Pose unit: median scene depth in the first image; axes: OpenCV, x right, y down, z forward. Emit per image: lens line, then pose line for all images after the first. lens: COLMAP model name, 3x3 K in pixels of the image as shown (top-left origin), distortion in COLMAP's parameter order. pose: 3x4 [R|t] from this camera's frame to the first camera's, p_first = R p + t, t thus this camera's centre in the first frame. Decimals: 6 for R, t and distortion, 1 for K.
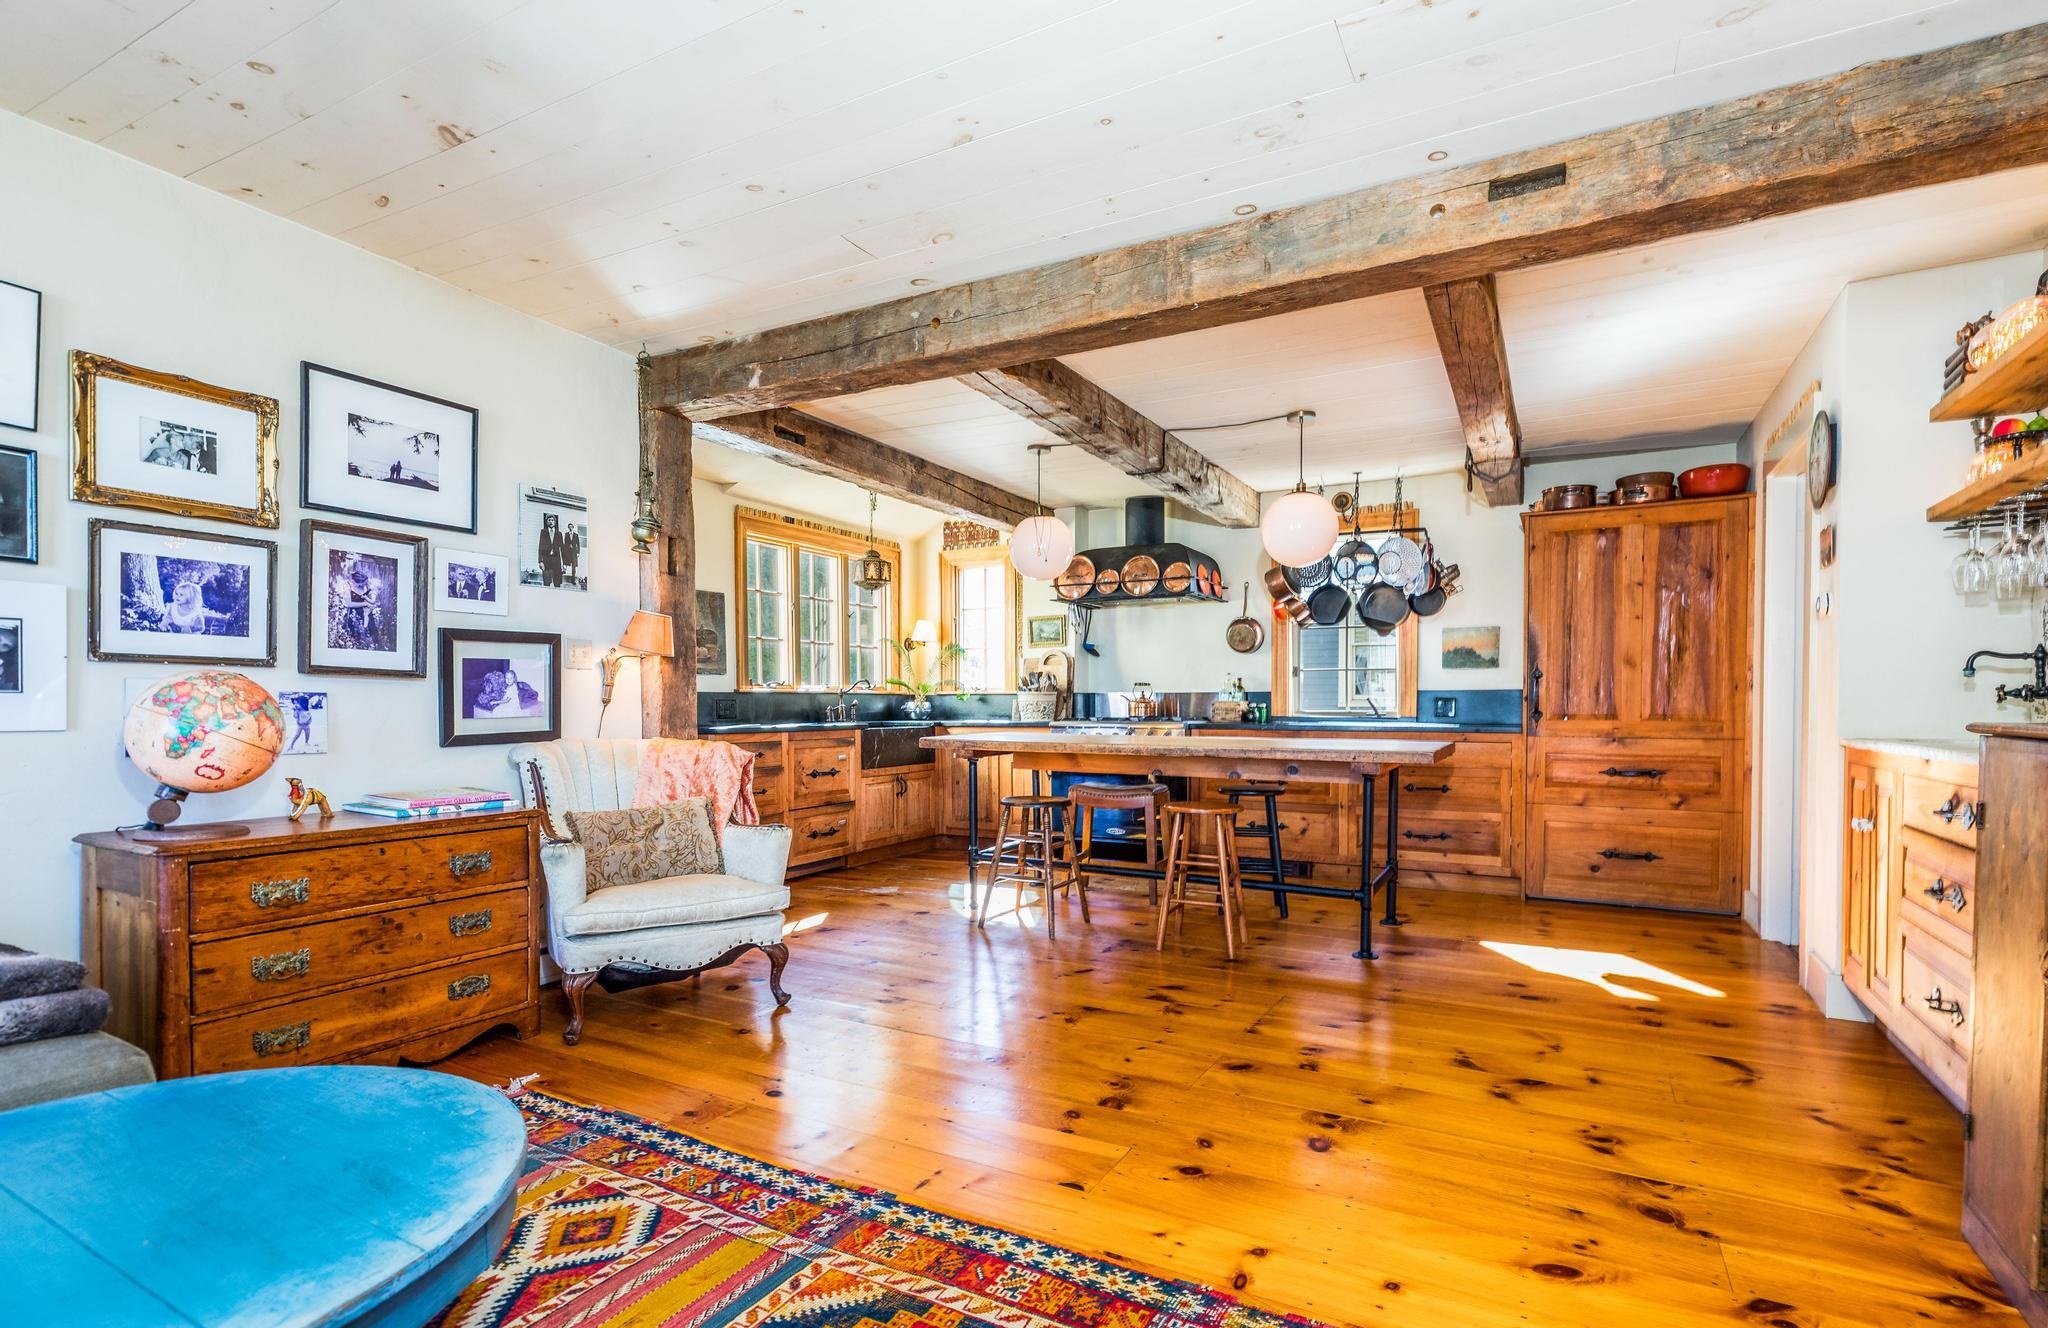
lens RADIAL K [[992.1, 0, 1016.3], [0, 992.1, 721.1], [0, 0, 1]] dist [0.005936, 0.000085]
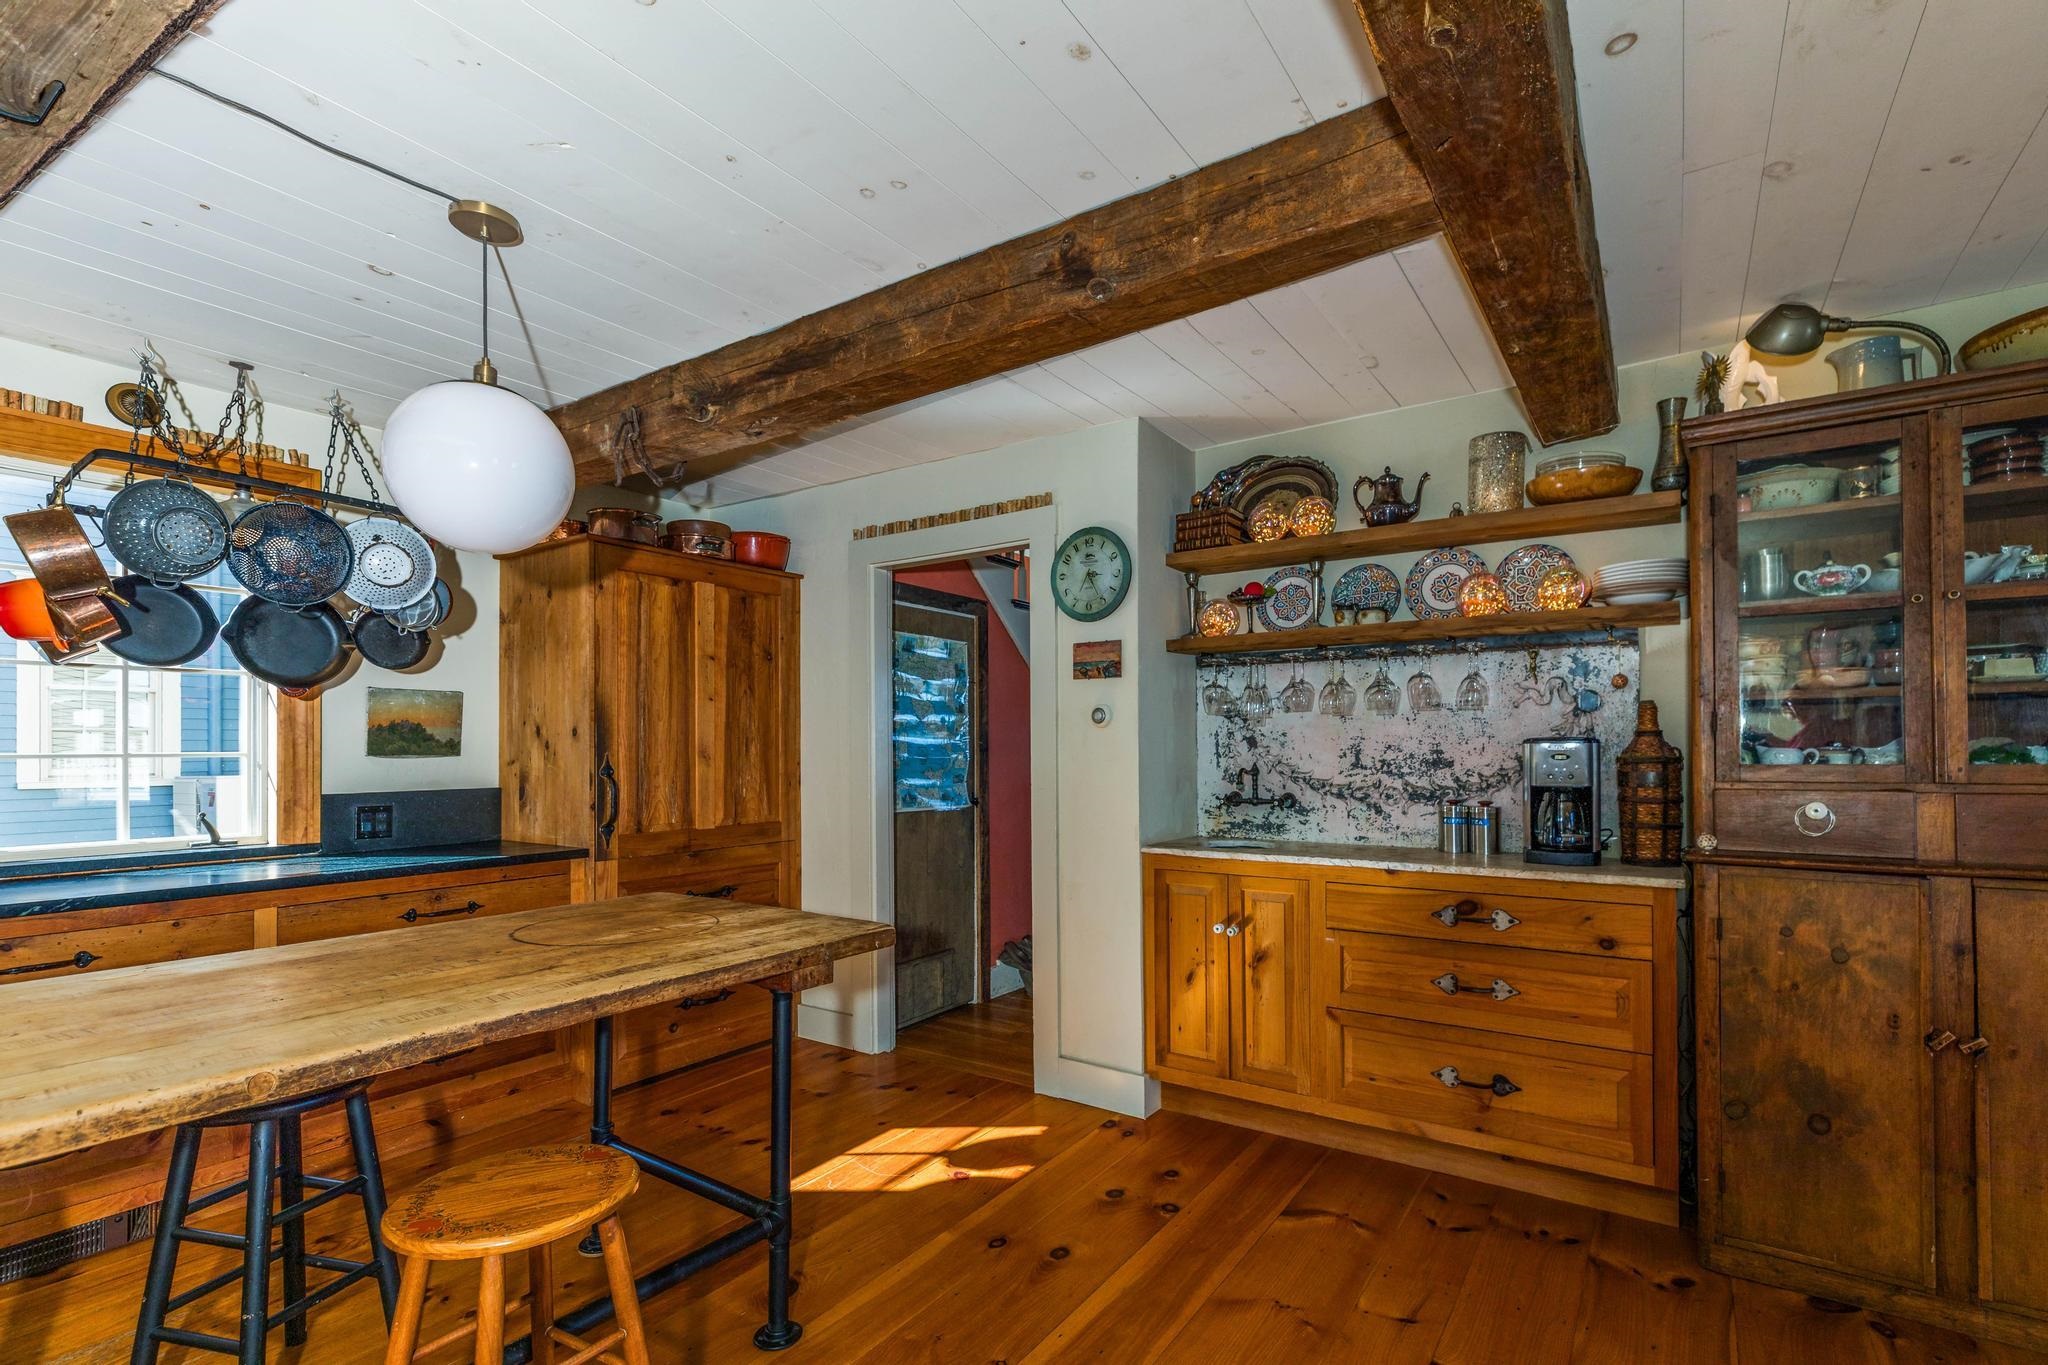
lens RADIAL K [[944.7, 0, 1043.6], [0, 944.7, 741.0], [0, 0, 1]] dist [0.006312, -0.002183]
pose [[0.083915, 0.006648, 0.996451, -0.085231], [0.022635, 0.999707, -0.008576, -0.044402], [-0.996216, 0.023275, 0.083740, 0.514969]]
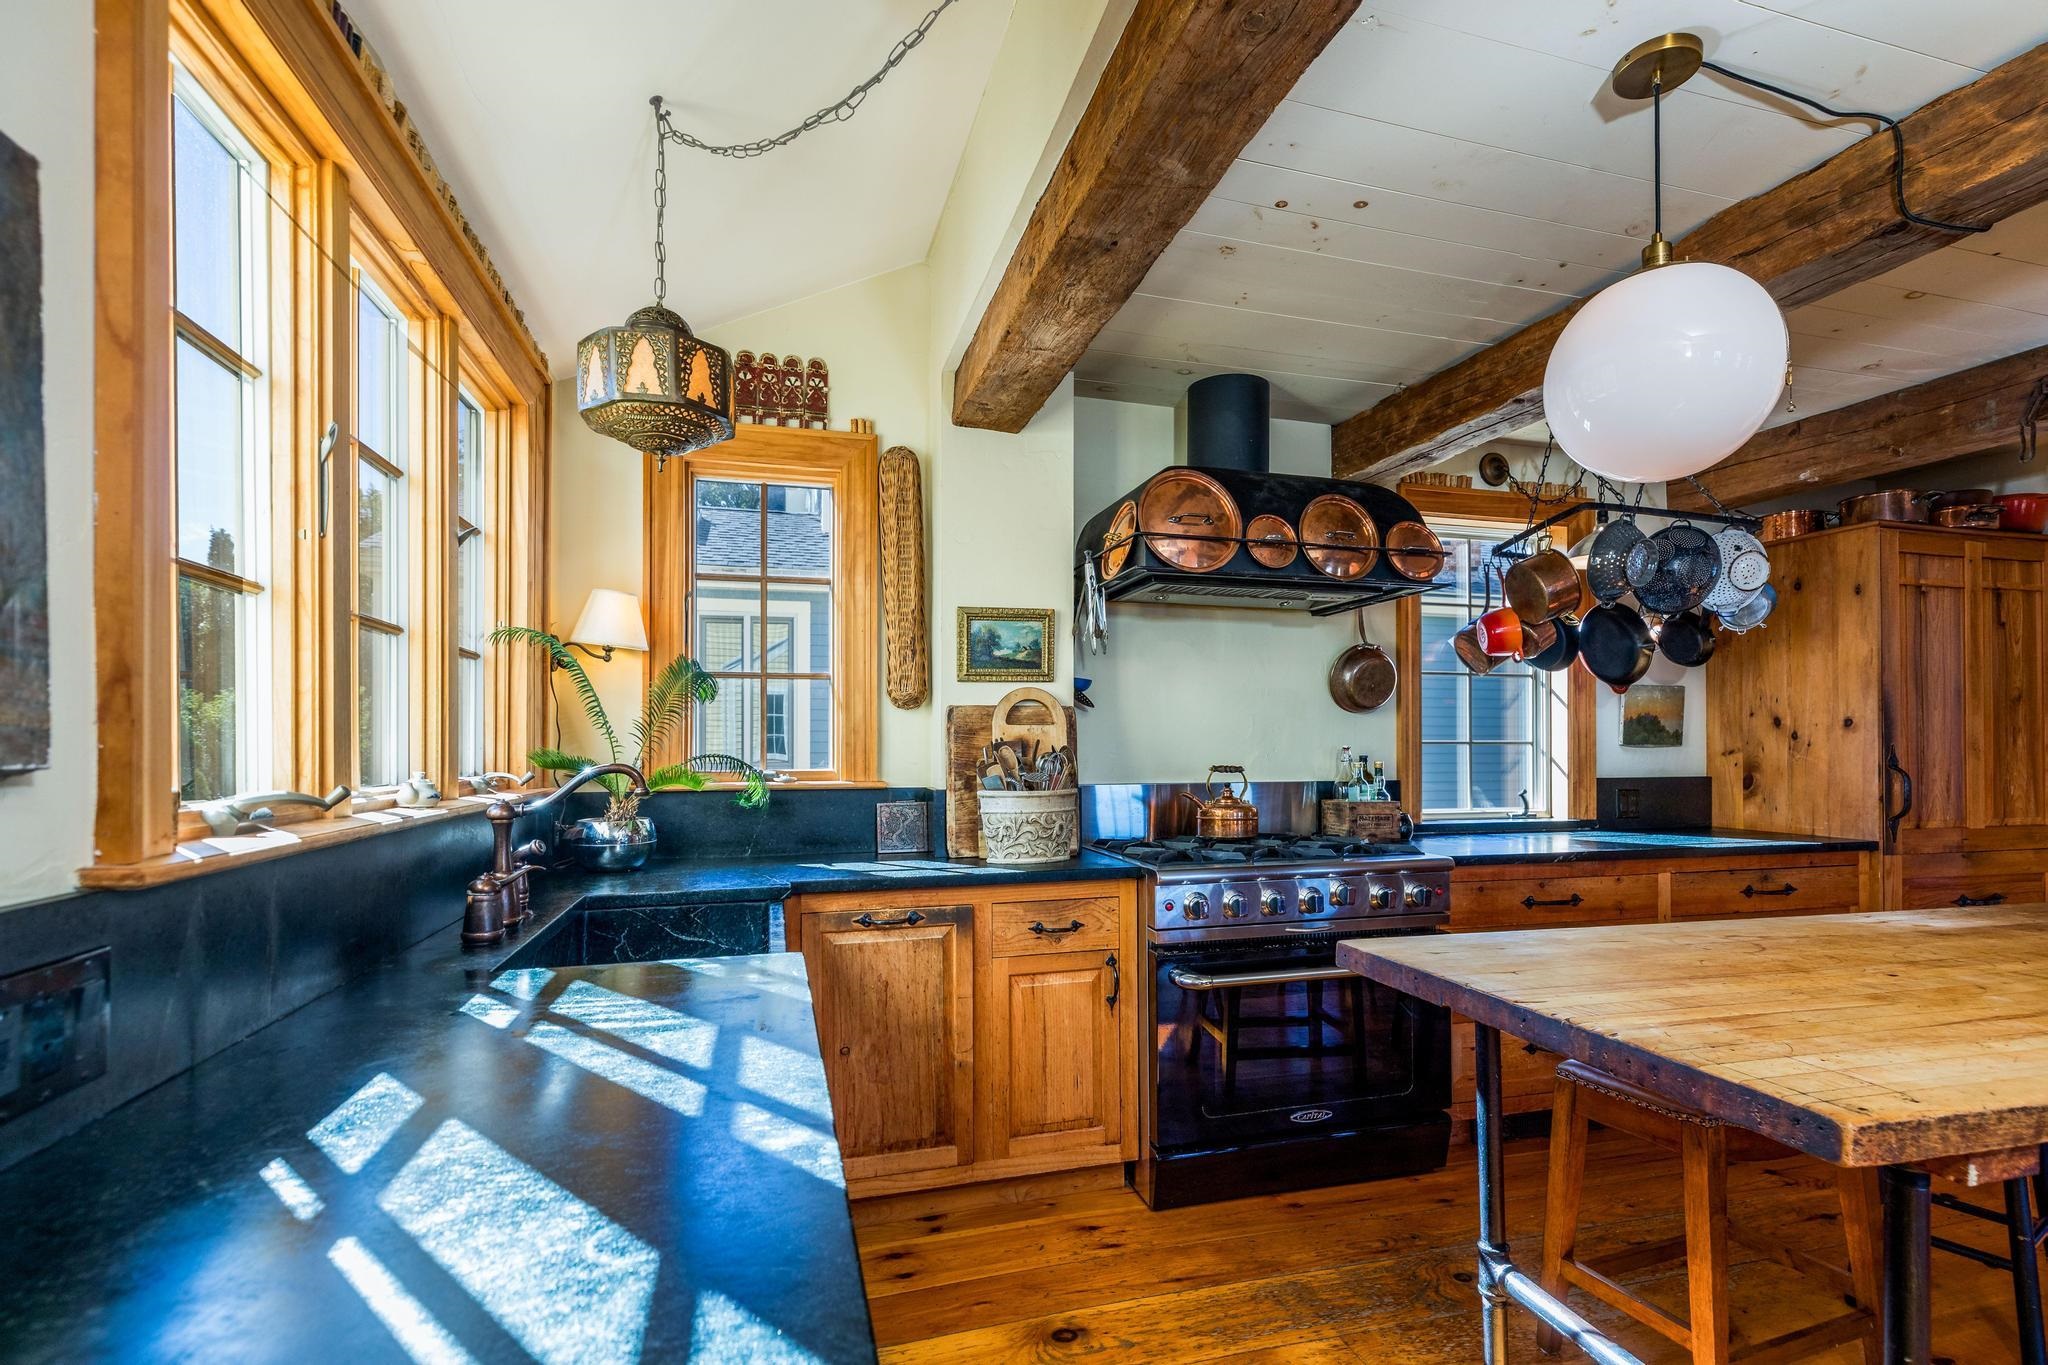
lens RADIAL K [[944.7, 0, 1040.5], [0, 944.7, 732.9], [0, 0, 1]] dist [0.006312, -0.002183]
pose [[0.710017, 0.010837, 0.704102, -0.267984], [0.010827, 0.999595, -0.026302, -0.045184], [-0.704102, 0.026298, 0.709612, 0.762464]]
